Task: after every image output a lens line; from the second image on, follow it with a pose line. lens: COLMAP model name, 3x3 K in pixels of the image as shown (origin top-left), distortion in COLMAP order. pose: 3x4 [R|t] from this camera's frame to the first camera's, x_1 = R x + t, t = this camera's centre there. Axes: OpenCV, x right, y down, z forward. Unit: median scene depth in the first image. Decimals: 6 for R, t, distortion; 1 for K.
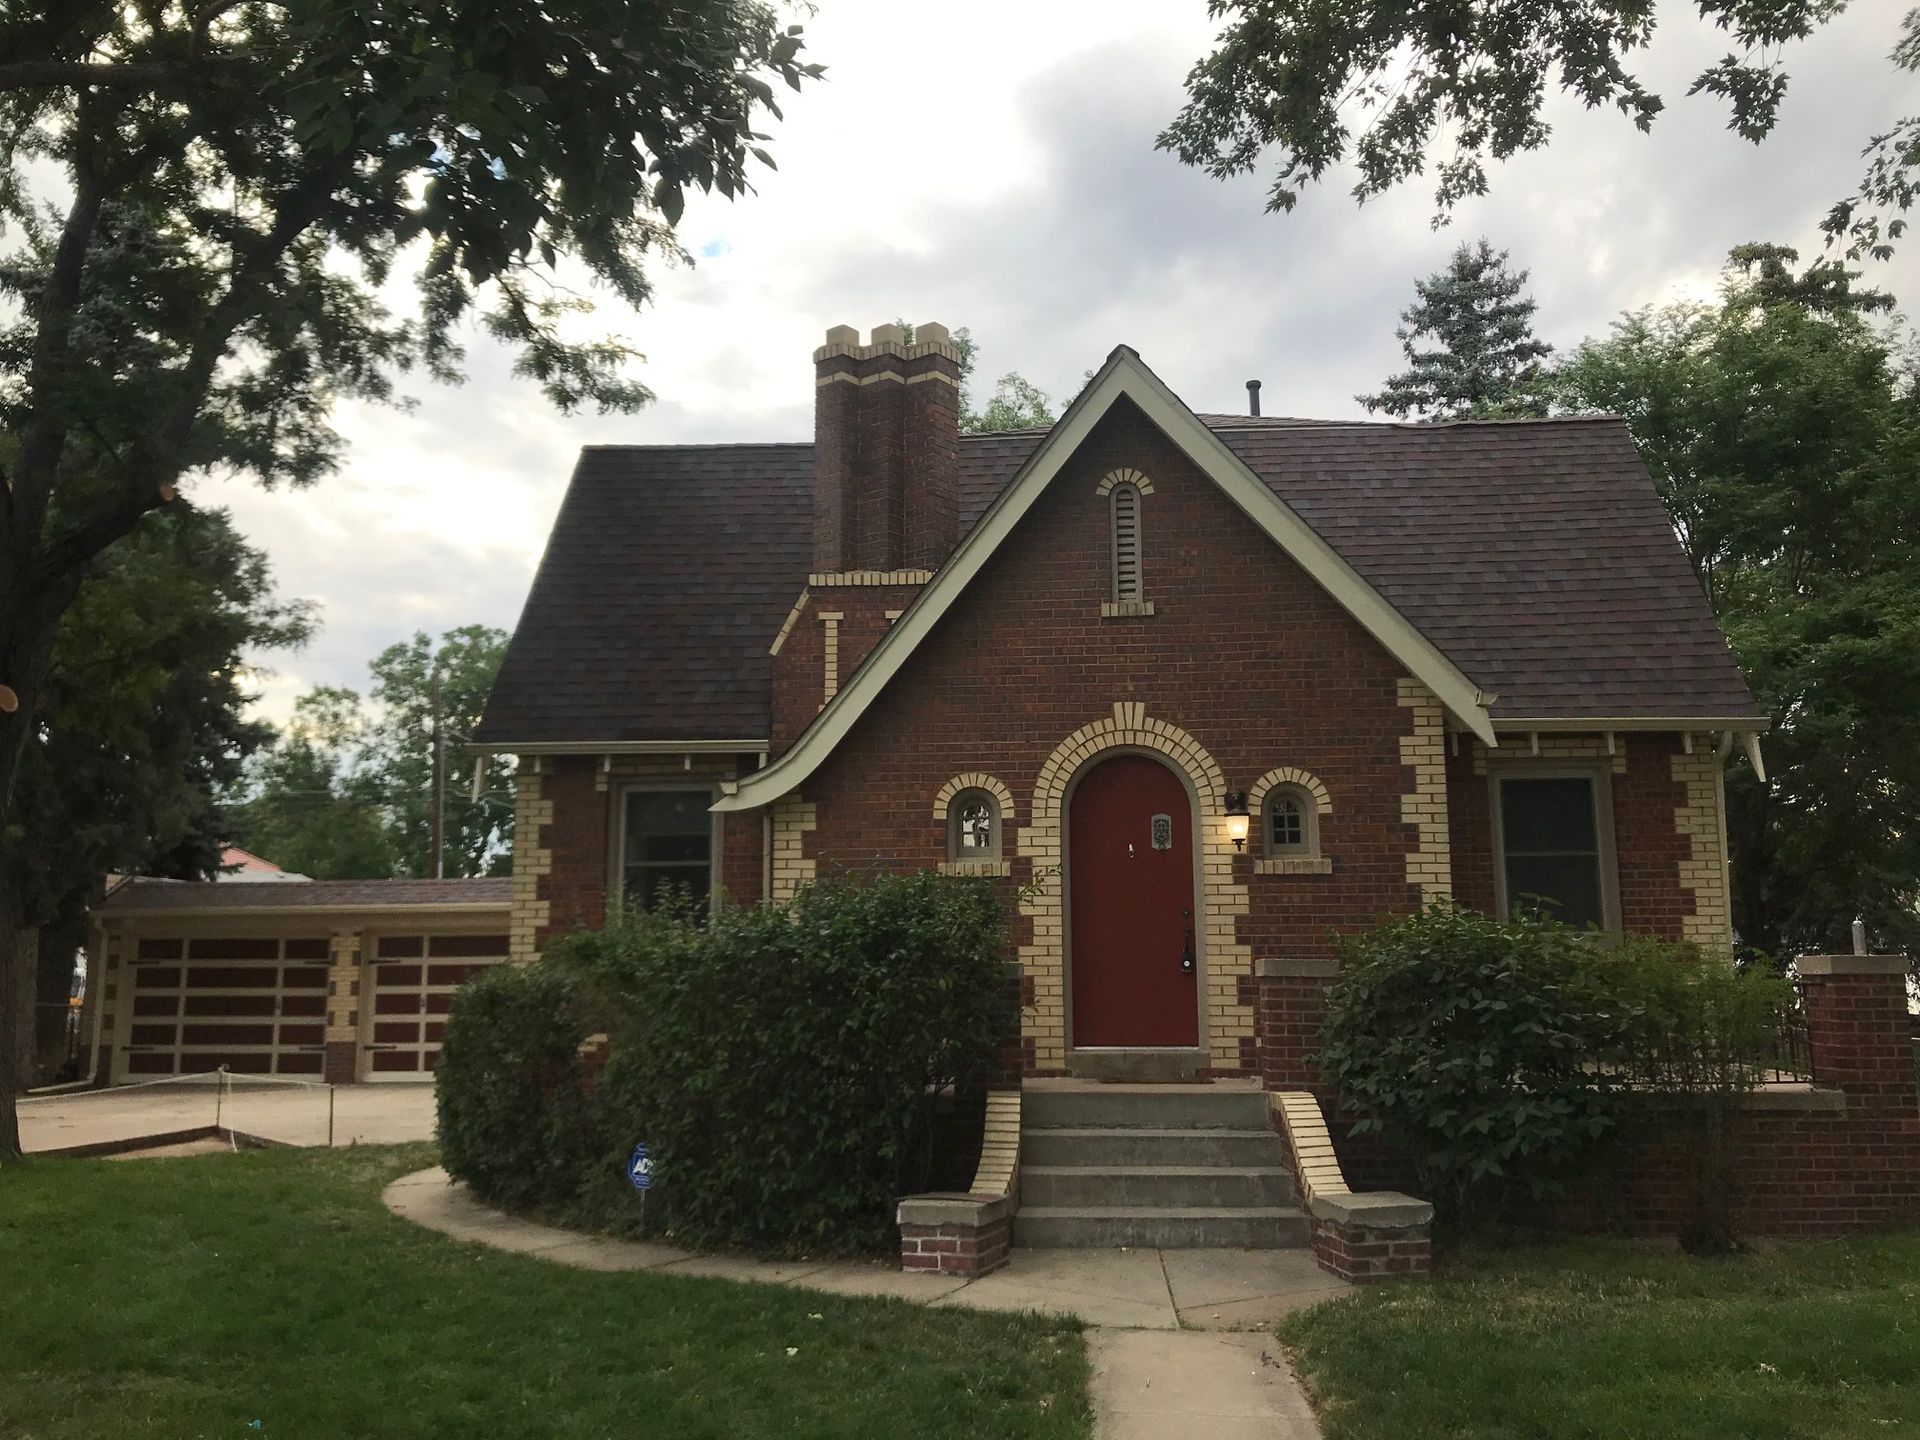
lens RADIAL K [[1578.0, 0, 954.9], [0, 1578.0, 714.8], [0, 0, 1]] dist [0.014965, -0.037905]
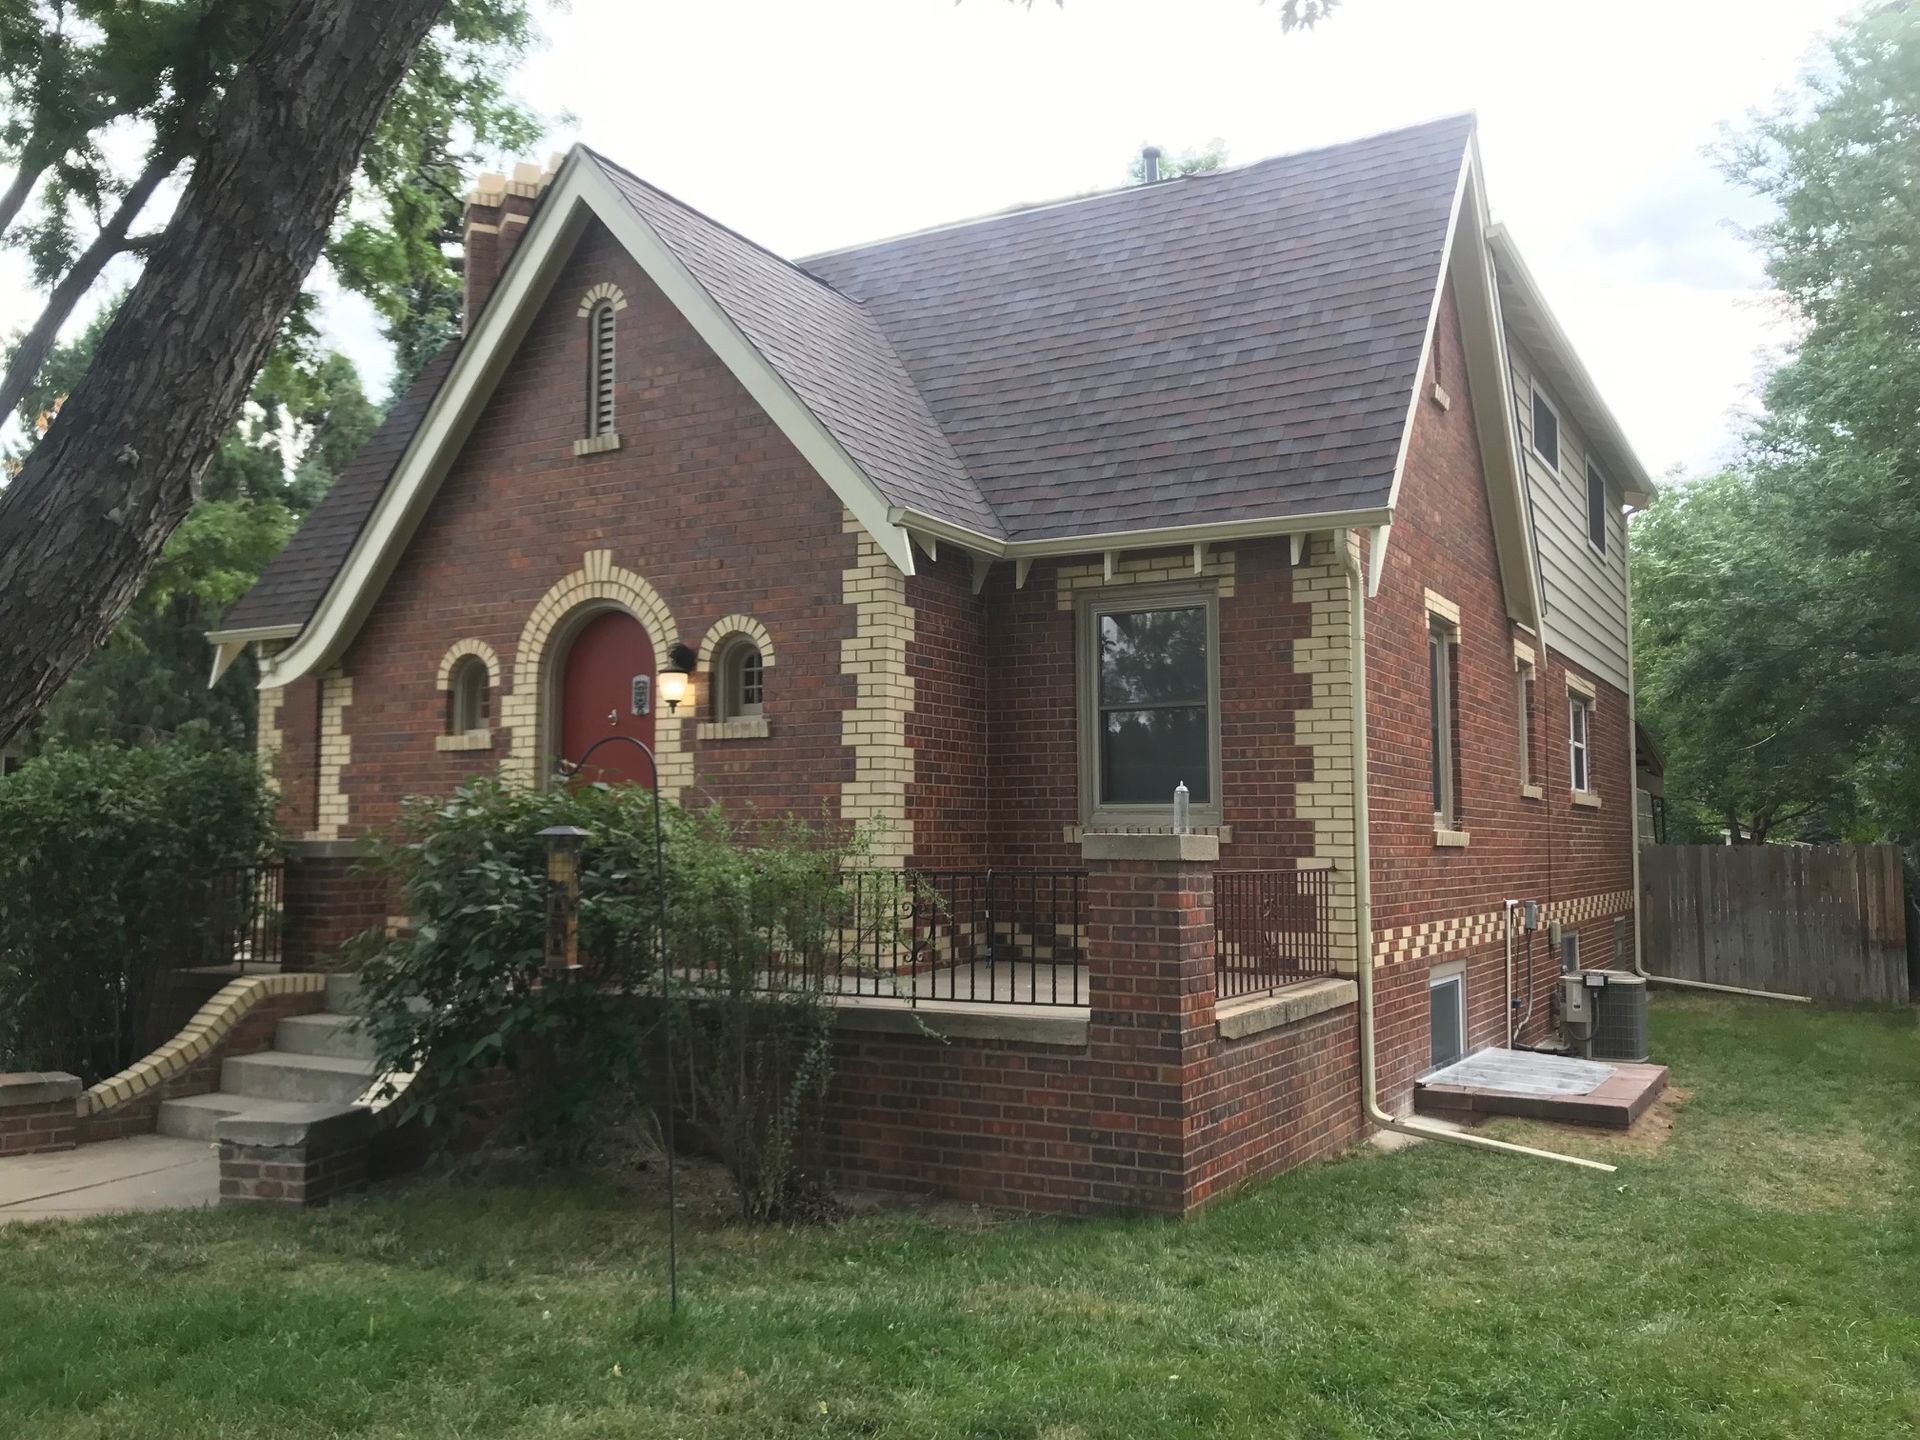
lens RADIAL K [[1578.0, 0, 960.6], [0, 1578.0, 725.6], [0, 0, 1]] dist [0.014965, -0.037905]
pose [[0.906851, -0.025762, -0.420663, 0.669486], [0.060534, 0.995742, 0.069517, 0.040801], [0.417081, -0.088506, 0.904550, 0.272645]]
